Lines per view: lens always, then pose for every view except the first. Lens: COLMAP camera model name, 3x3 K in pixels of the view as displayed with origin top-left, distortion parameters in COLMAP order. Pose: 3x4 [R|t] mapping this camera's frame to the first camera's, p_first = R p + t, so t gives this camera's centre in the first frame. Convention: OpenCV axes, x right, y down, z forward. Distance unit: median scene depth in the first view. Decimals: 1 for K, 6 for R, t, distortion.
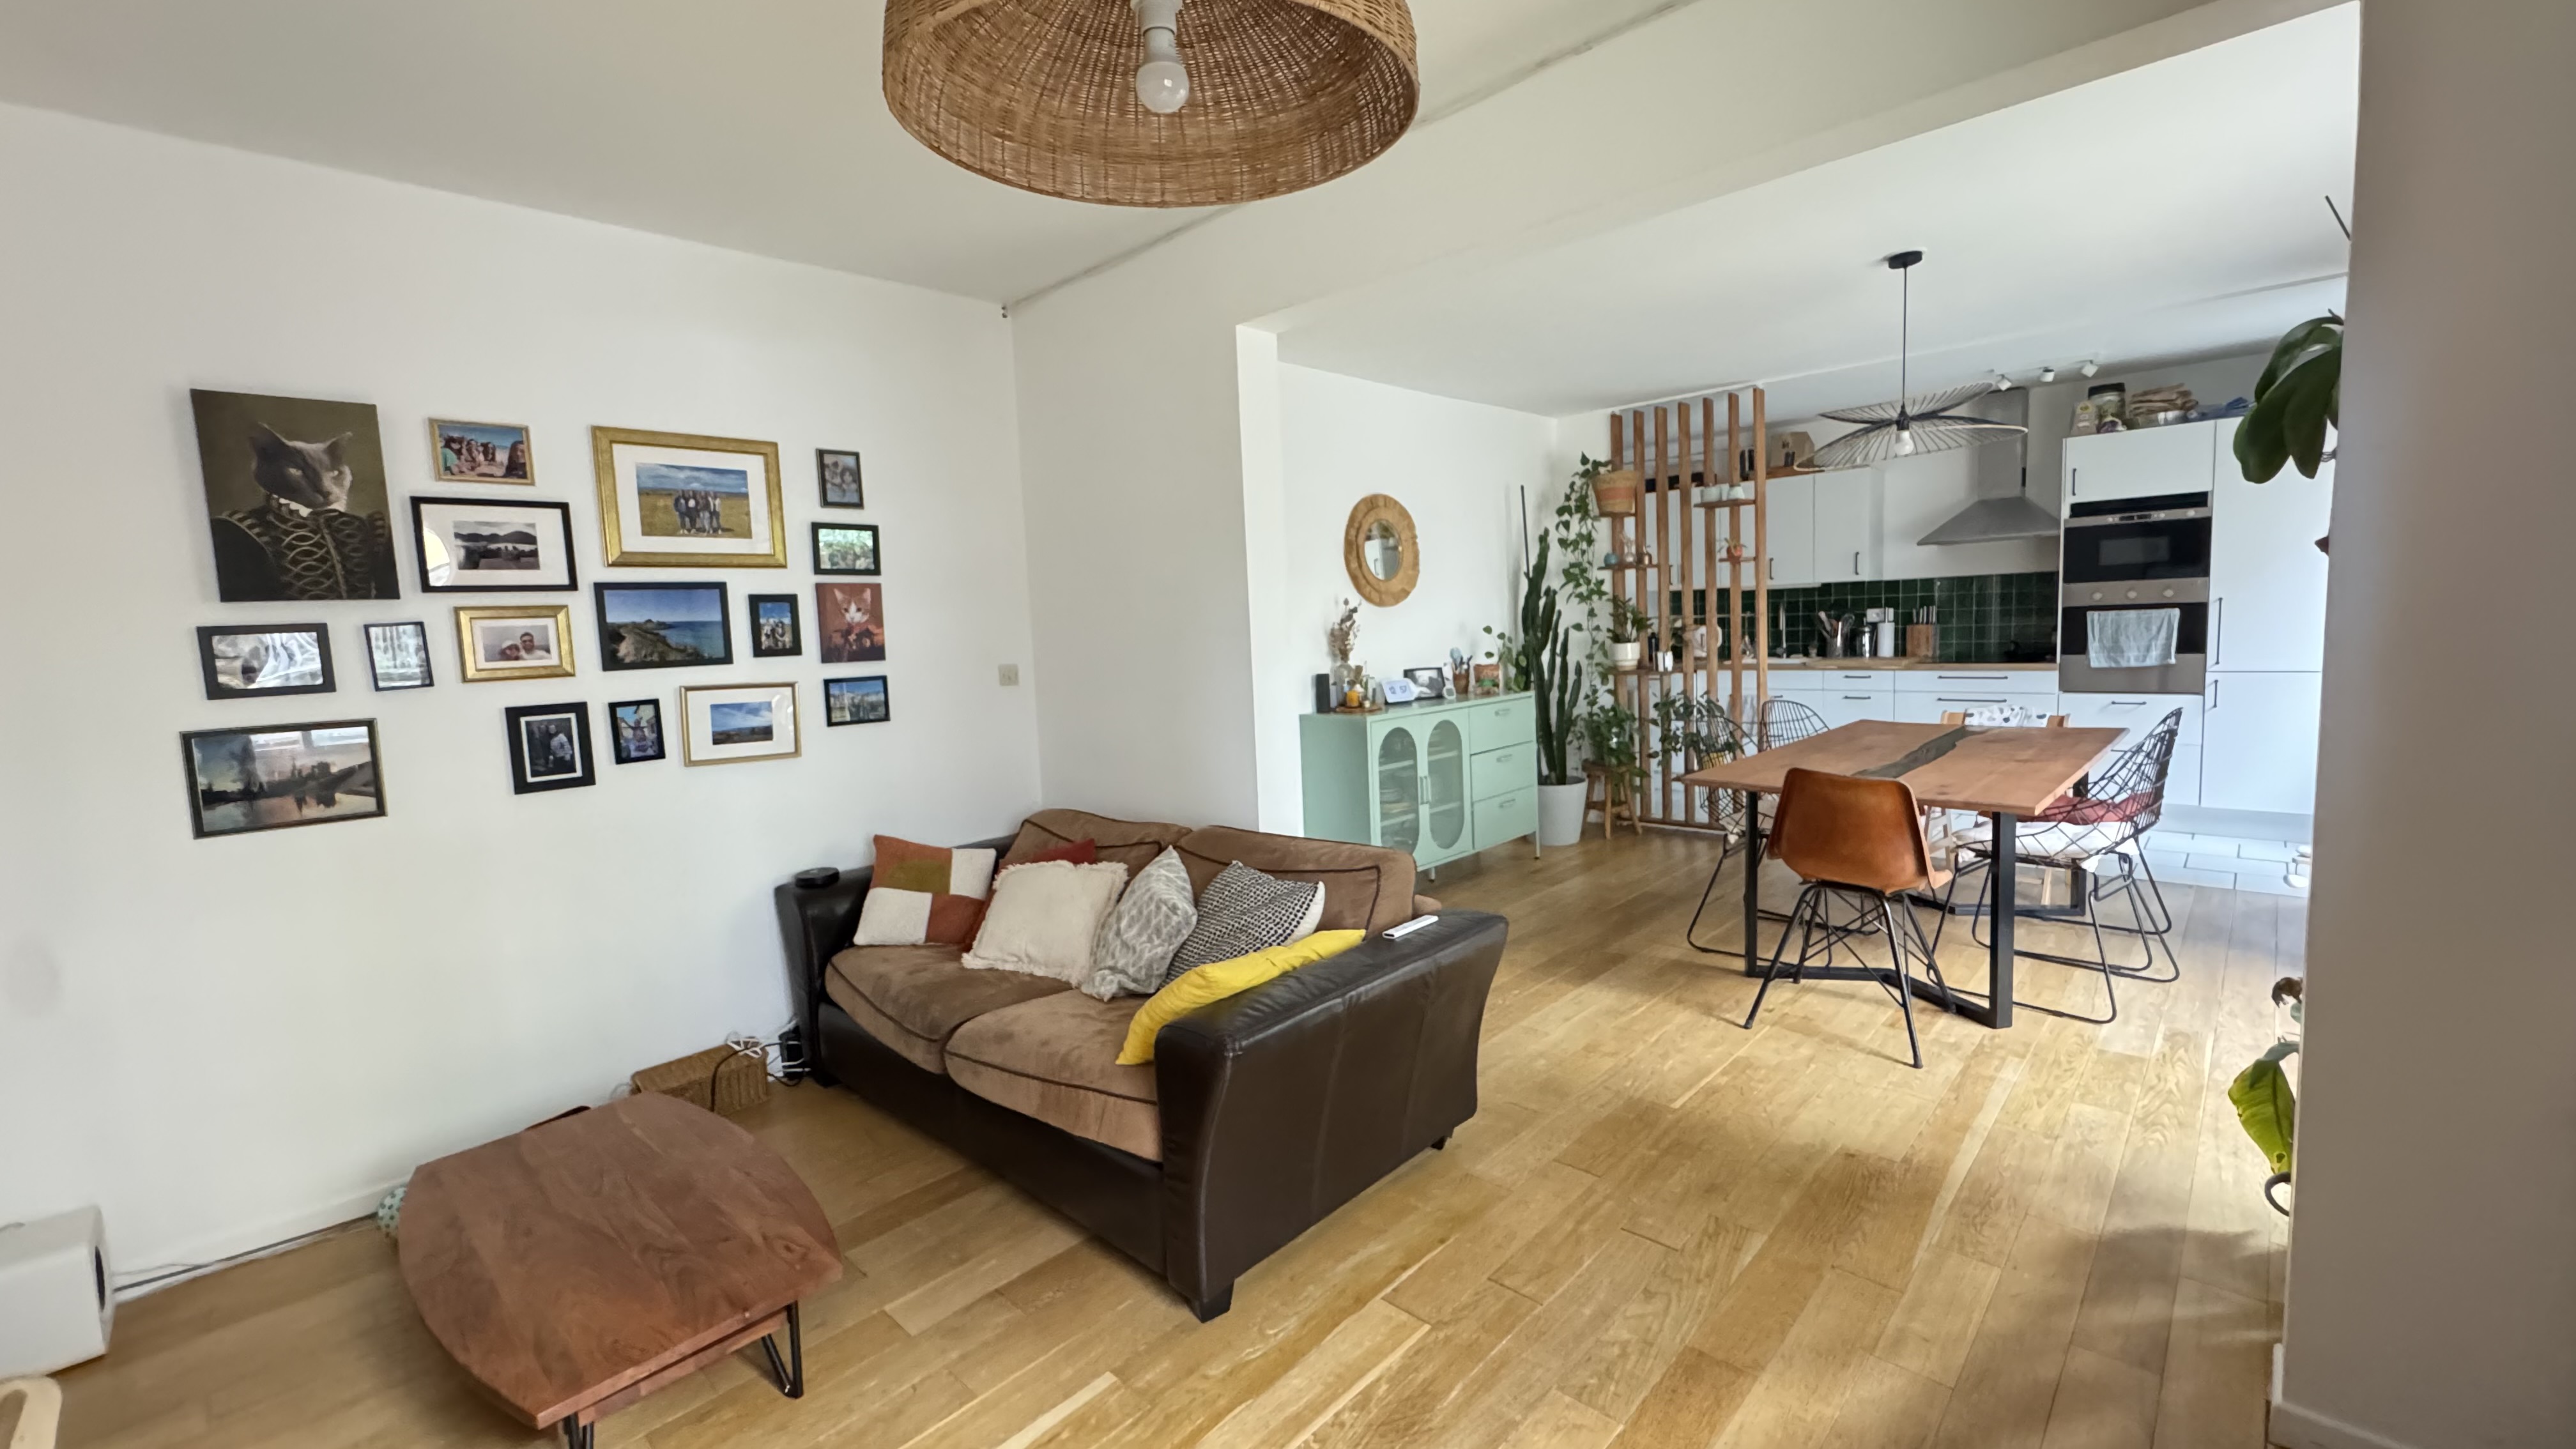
lens RADIAL K [[1026.8, 0, 1282.2], [0, 1026.8, 719.9], [0, 0, 1]] dist [-0.003725, 0.000350]
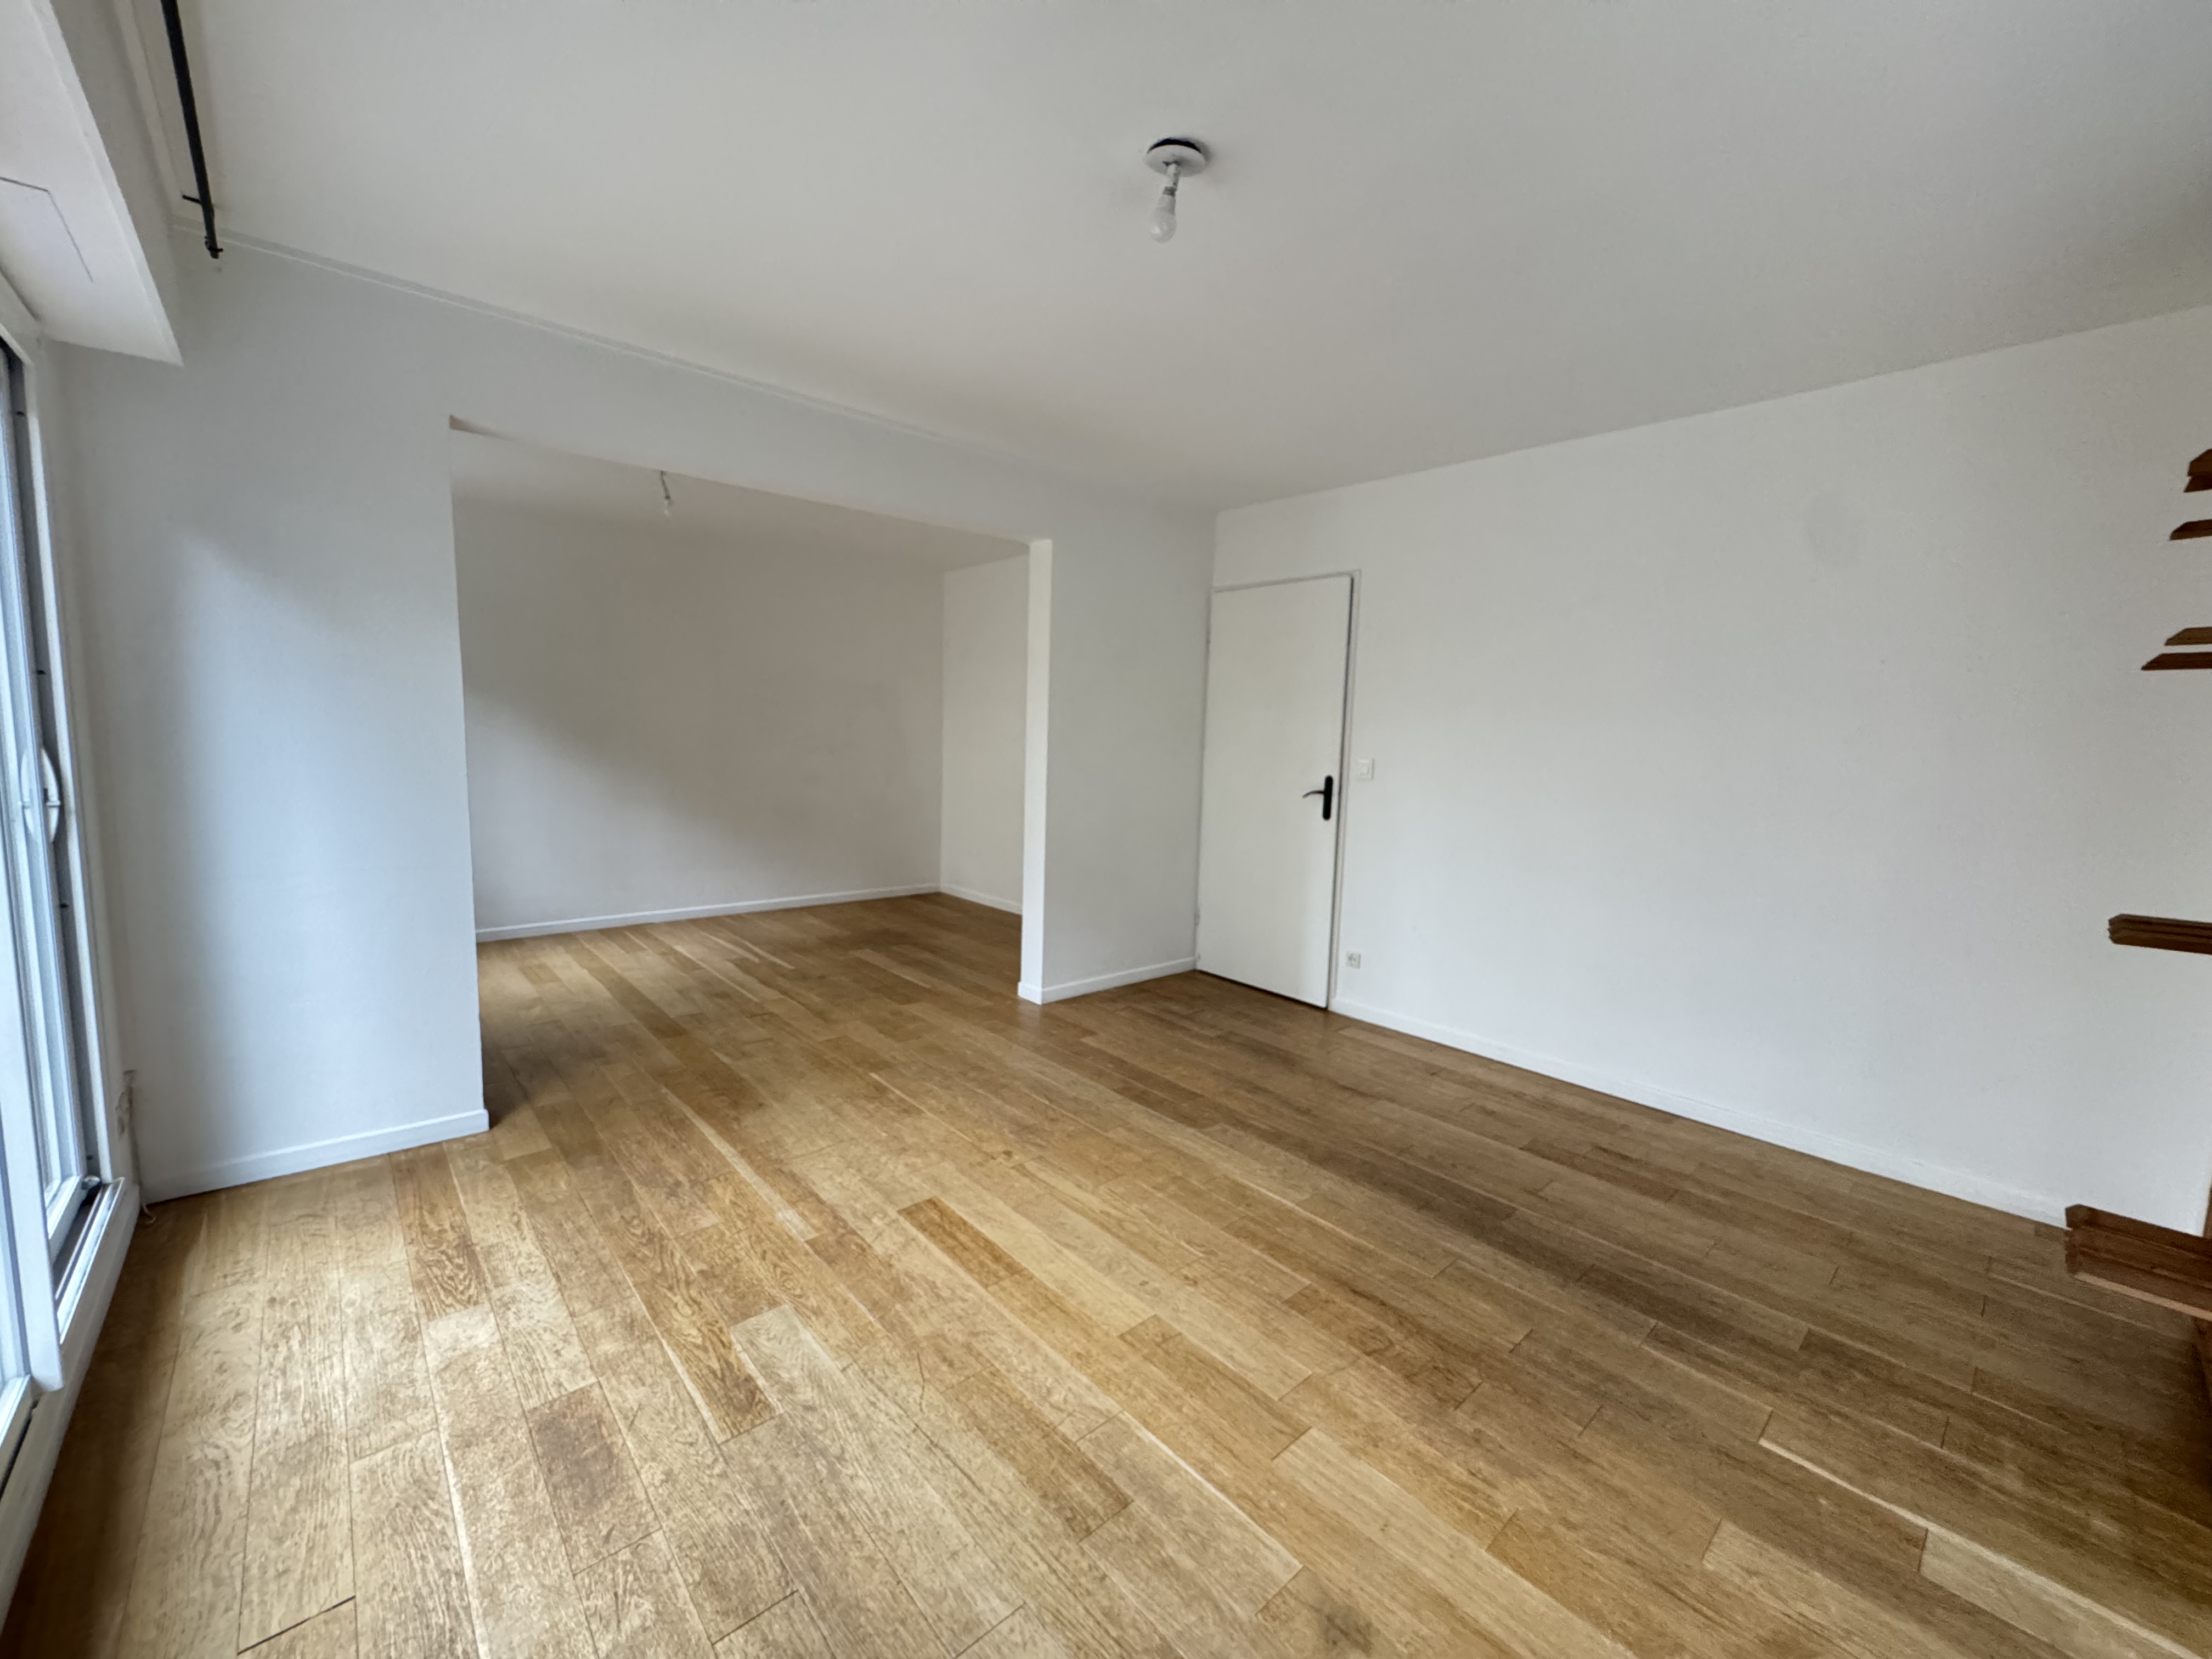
lens RADIAL K [[877.1, 0, 1105.2], [0, 877.1, 828.4], [0, 0, 1]] dist [-0.003159, 0.000080]
pose [[-0.070792, 0.153105, -0.985671, 0.736492], [-0.128642, 0.978497, 0.161230, -0.093521], [0.989161, 0.138212, -0.049574, 0.653744]]
